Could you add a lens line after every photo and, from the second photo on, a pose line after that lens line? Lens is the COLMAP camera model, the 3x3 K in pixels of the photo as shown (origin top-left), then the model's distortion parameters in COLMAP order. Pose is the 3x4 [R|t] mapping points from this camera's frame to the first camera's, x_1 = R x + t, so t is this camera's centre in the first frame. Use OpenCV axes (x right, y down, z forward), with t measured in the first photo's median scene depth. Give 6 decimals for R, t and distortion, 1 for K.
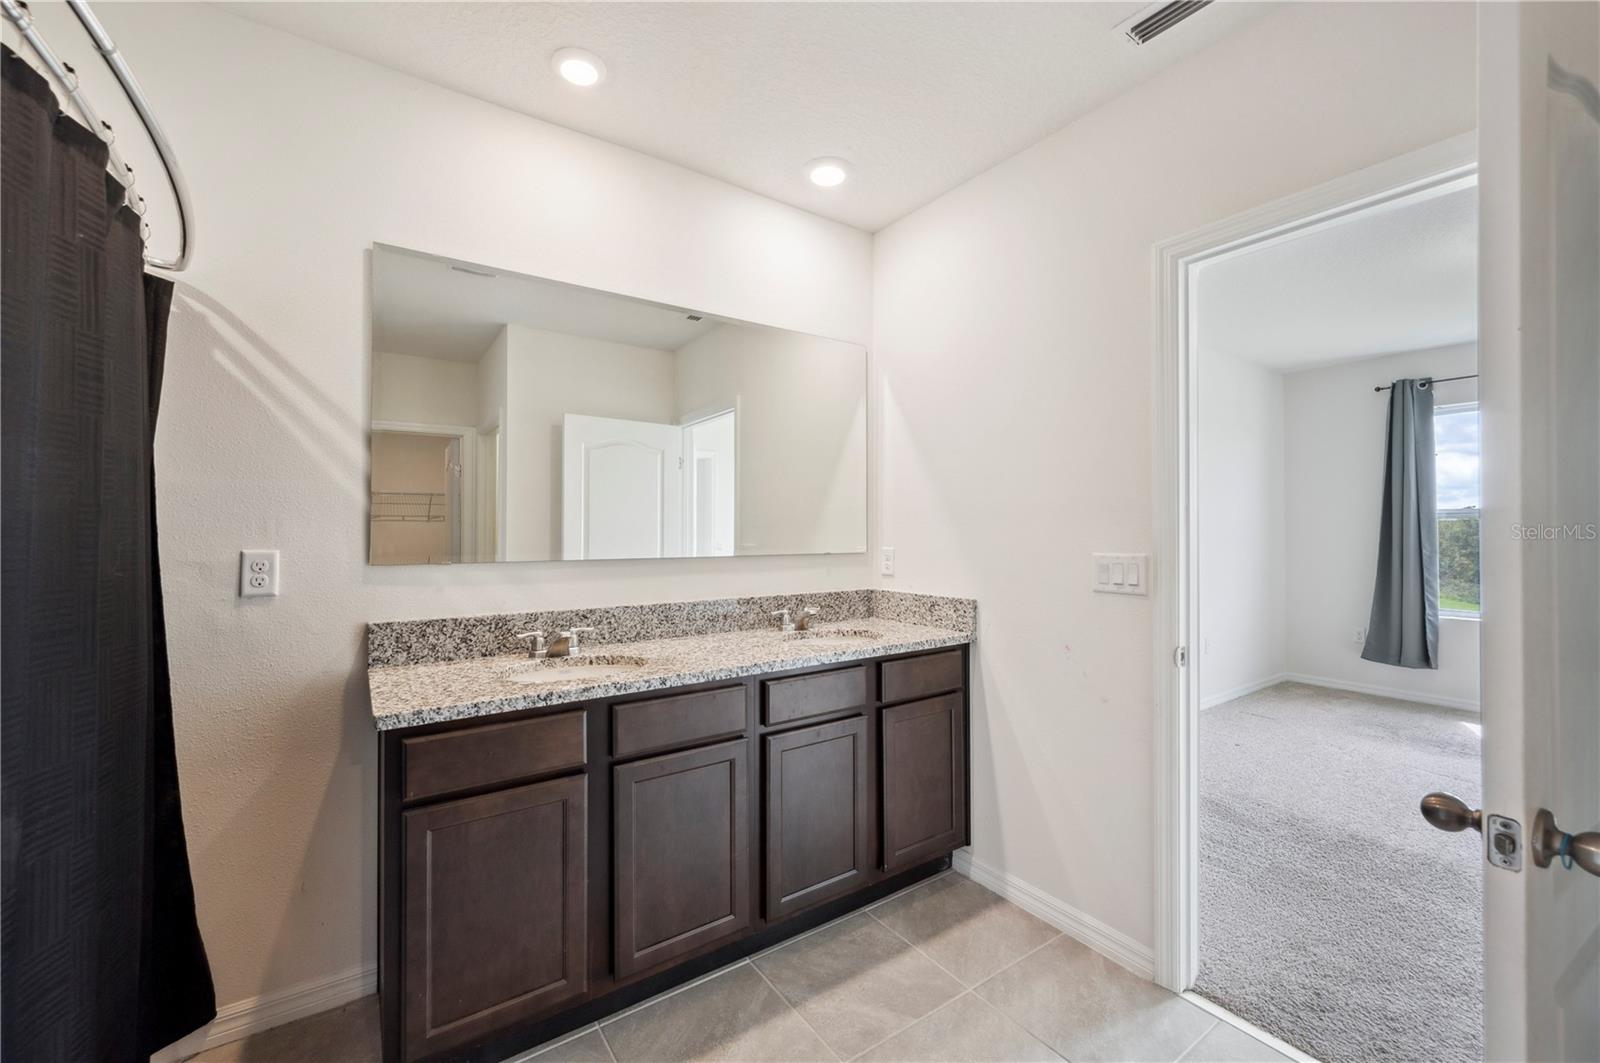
lens RADIAL K [[635.7, 0, 795.8], [0, 635.7, 520.7], [0, 0, 1]] dist [0.001855, -0.000472]
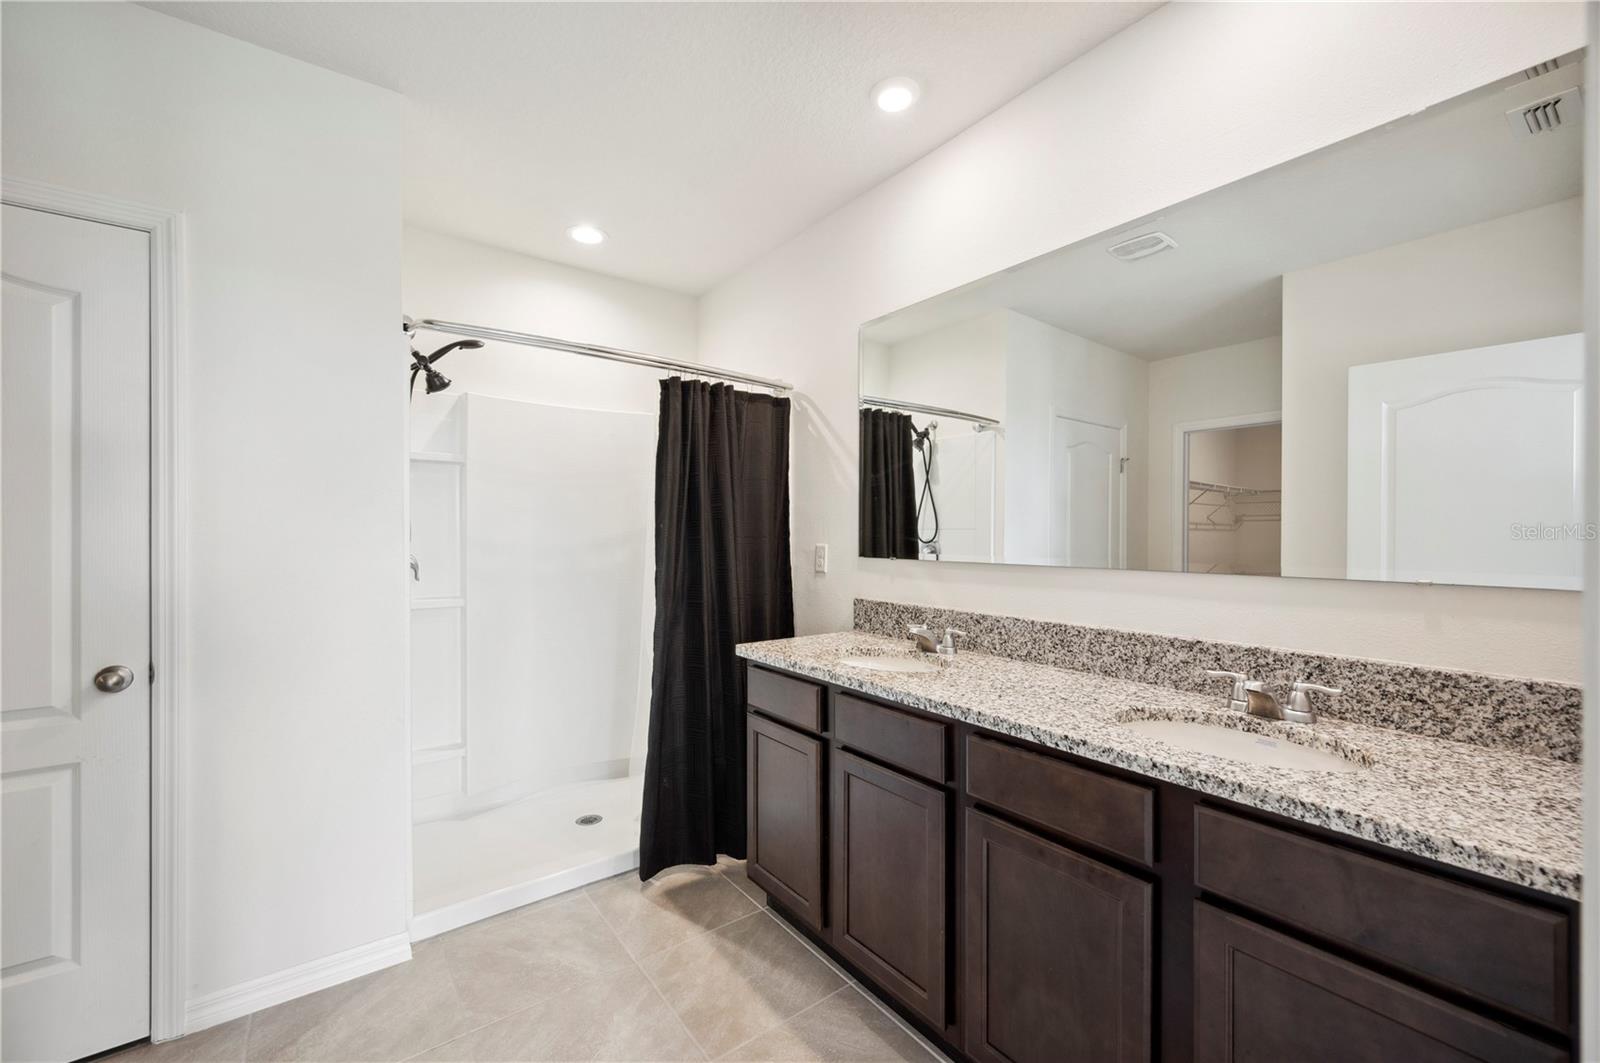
lens RADIAL K [[635.7, 0, 798.6], [0, 635.7, 533.6], [0, 0, 1]] dist [0.001855, -0.000472]
pose [[0.054834, 0.001844, -0.998494, 0.583231], [0.012339, 0.999921, 0.002524, 0.012208], [0.998419, -0.012459, 0.054807, 0.649155]]
